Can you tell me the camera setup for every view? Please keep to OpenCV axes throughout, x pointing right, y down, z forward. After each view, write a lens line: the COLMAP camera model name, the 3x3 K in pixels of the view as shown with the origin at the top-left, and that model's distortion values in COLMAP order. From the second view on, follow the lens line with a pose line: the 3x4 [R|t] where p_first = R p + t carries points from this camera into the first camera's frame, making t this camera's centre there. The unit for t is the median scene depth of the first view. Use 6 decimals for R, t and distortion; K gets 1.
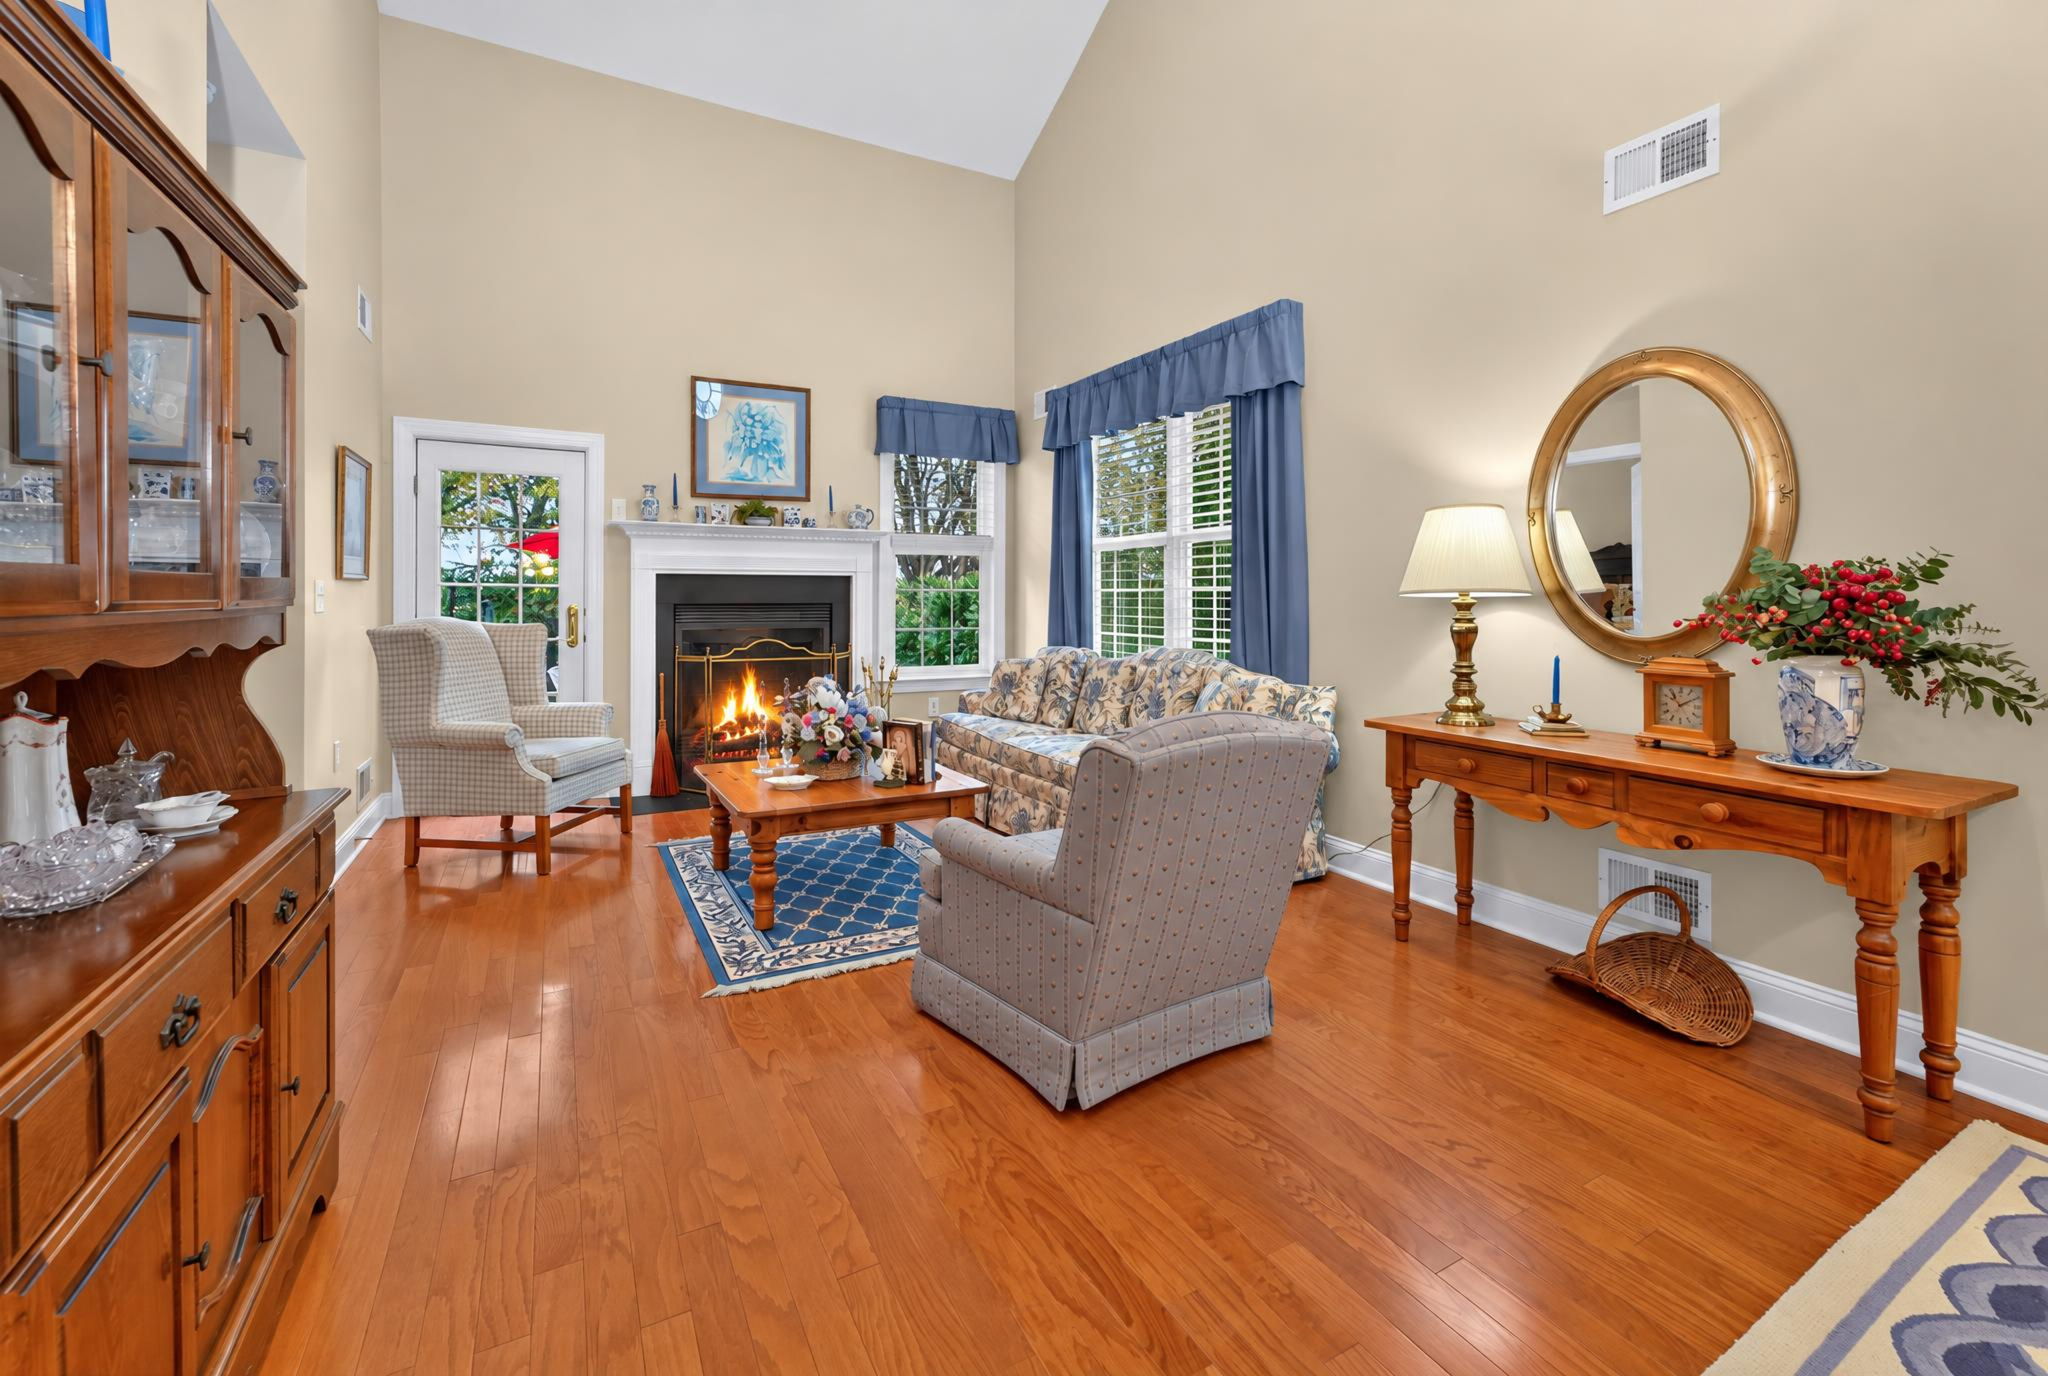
lens RADIAL K [[872.2, 0, 1013.2], [0, 872.2, 605.1], [0, 0, 1]] dist [-0.024268, 0.000154]
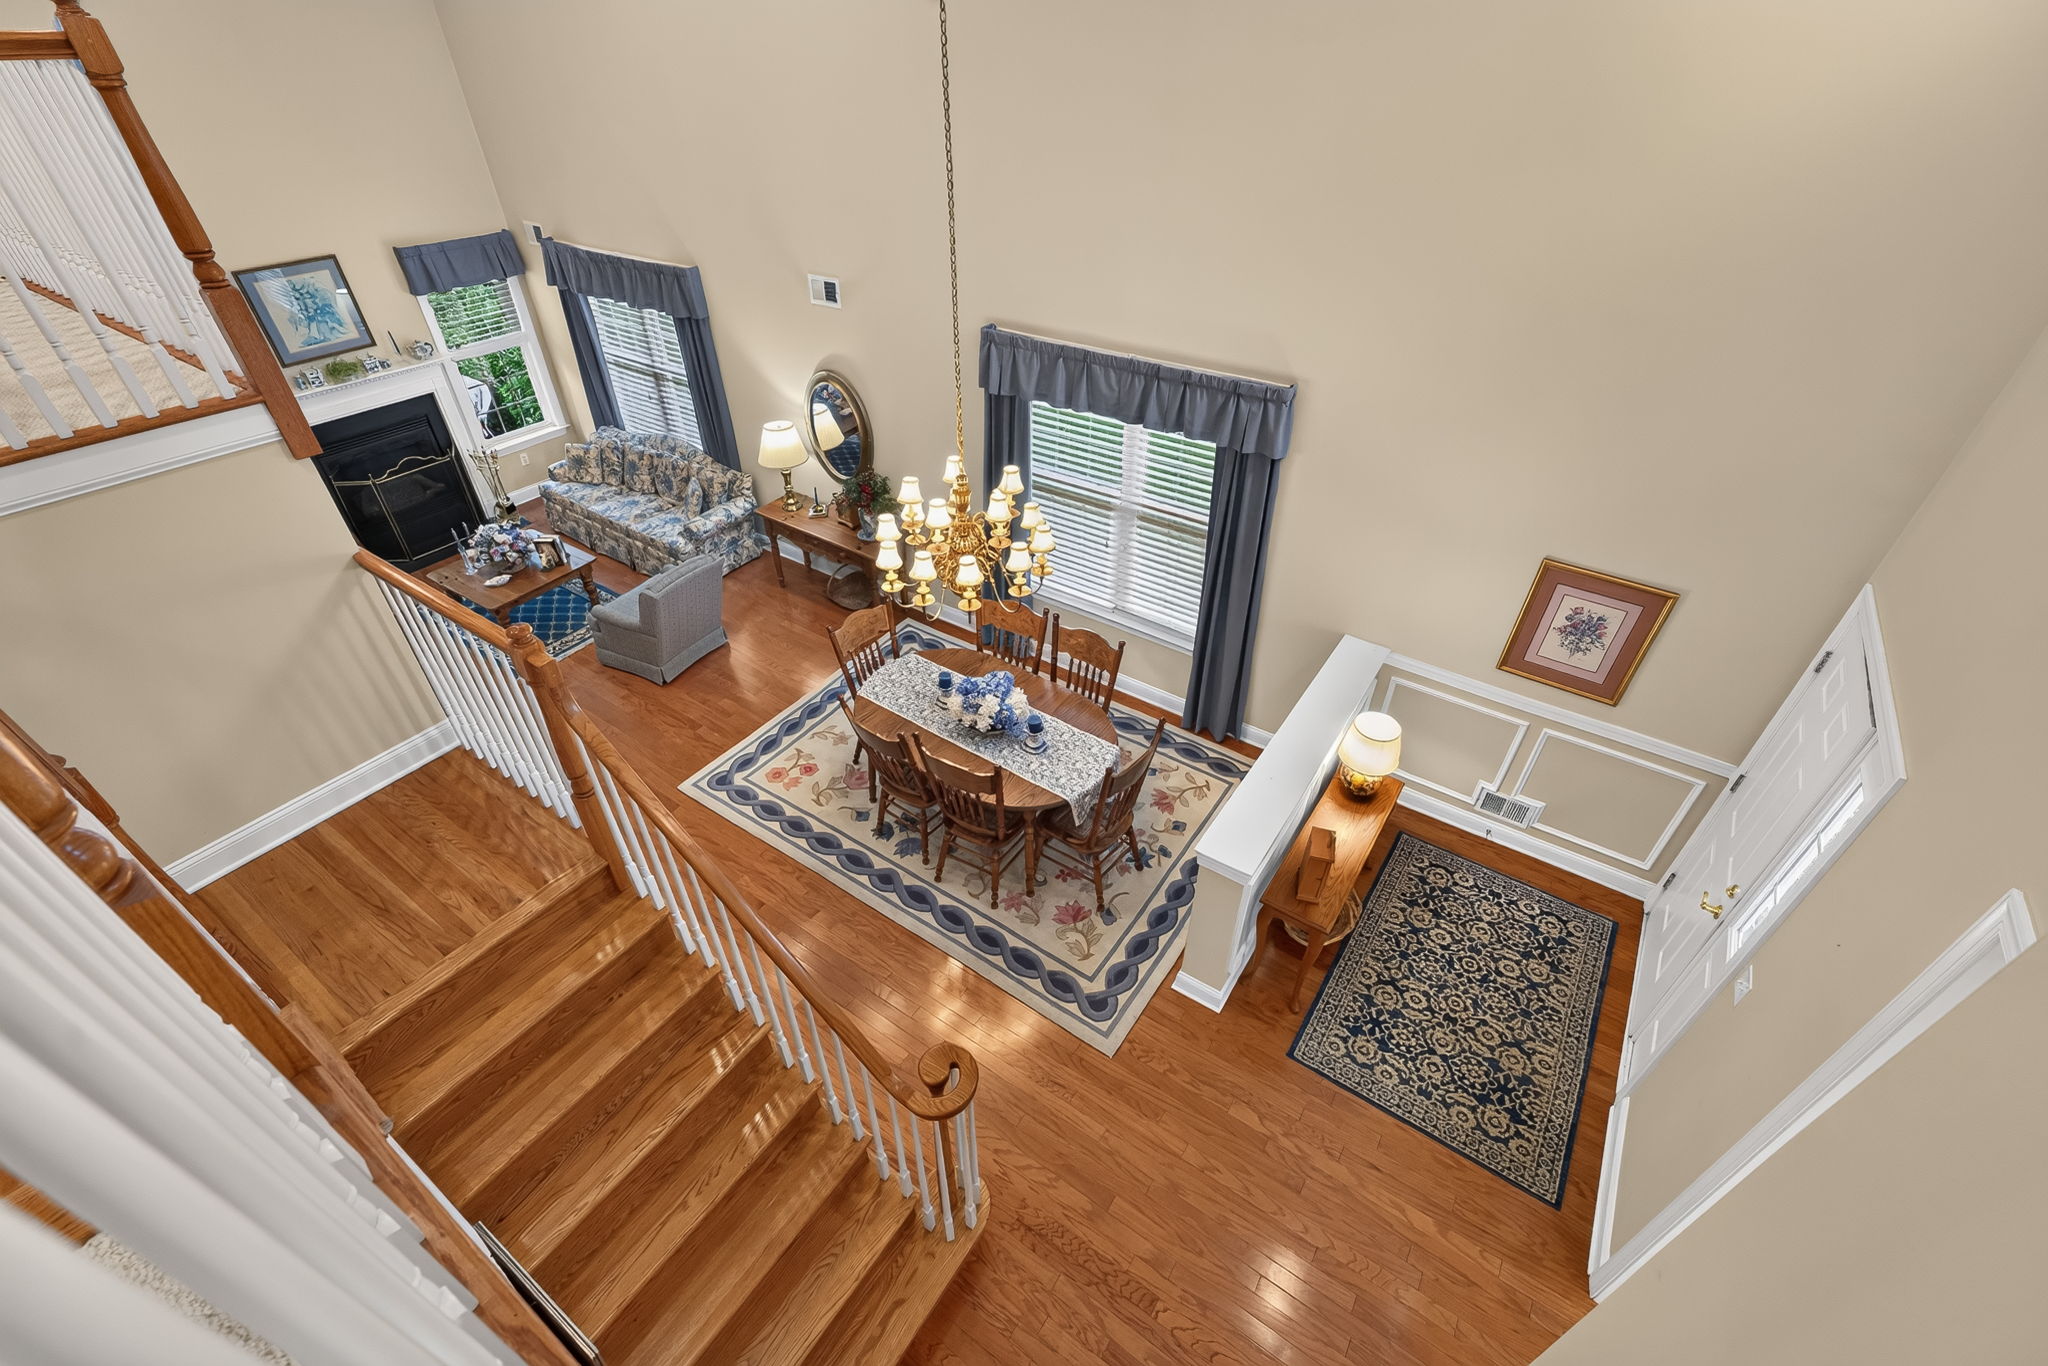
lens RADIAL K [[858.0, 0, 1017.5], [0, 858.0, 692.7], [0, 0, 1]] dist [-0.064282, 0.051247]
pose [[0.886191, -0.284939, 0.365343, 0.023264], [0.002592, 0.791568, 0.611075, -0.518562], [-0.463314, -0.540582, 0.702219, -0.732271]]
